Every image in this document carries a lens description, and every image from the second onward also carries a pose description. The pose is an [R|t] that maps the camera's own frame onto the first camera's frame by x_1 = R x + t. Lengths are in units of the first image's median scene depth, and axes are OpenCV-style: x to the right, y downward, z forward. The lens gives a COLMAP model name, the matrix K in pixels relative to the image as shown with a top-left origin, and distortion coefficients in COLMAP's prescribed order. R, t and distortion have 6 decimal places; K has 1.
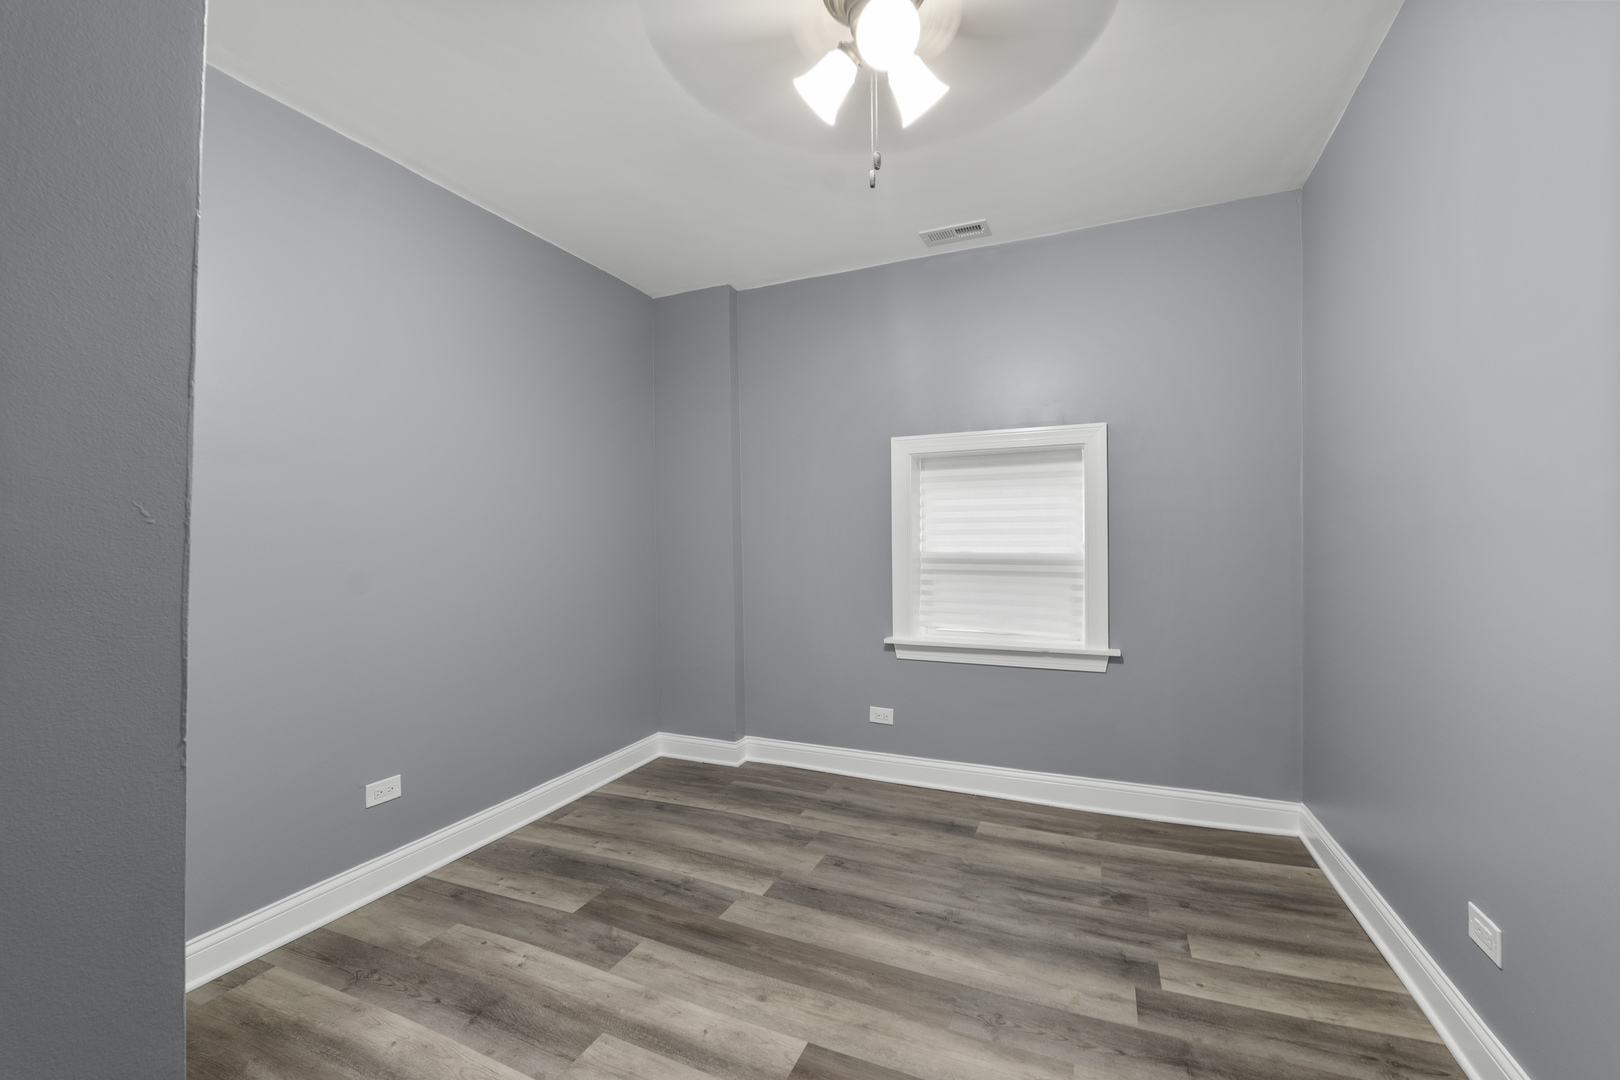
lens RADIAL K [[665.0, 0, 806.1], [0, 665.0, 540.0], [0, 0, 1]] dist [-0.014480, 0.000080]
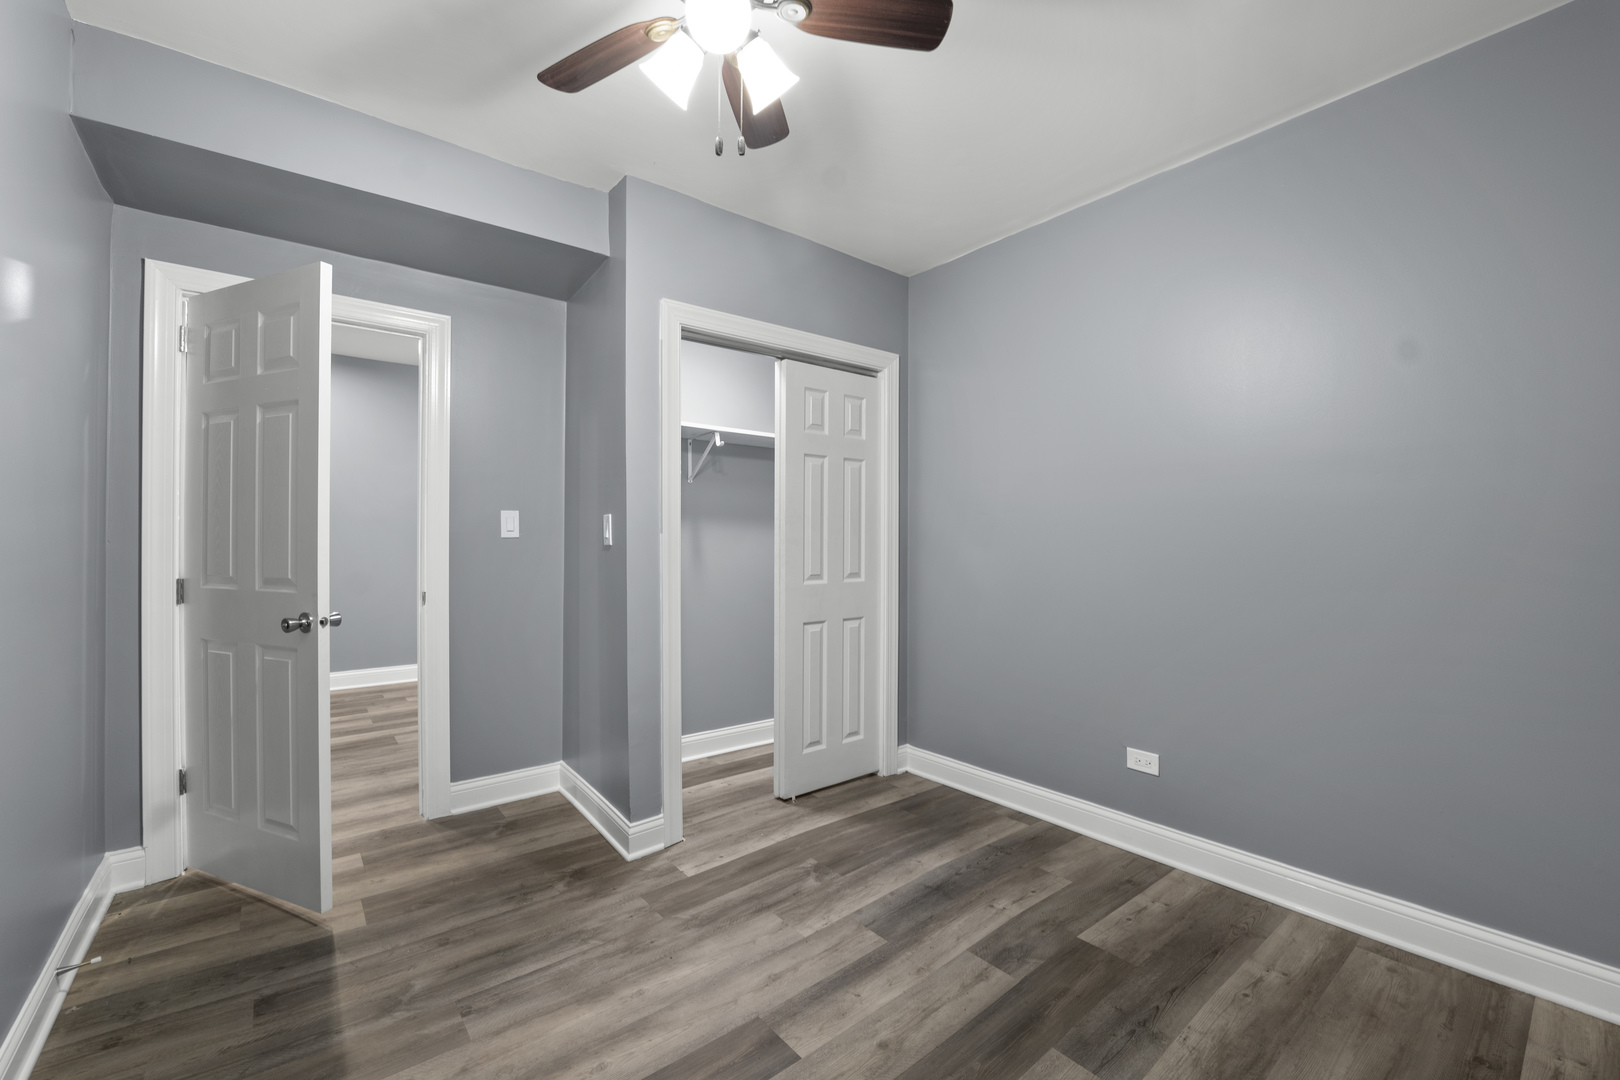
lens RADIAL K [[665.0, 0, 801.2], [0, 665.0, 533.4], [0, 0, 1]] dist [-0.014480, 0.000080]
pose [[-0.461624, 0.004921, -0.887062, 0.679272], [0.004303, 0.999985, 0.003308, -0.003894], [0.887065, -0.002290, -0.461639, 1.154128]]
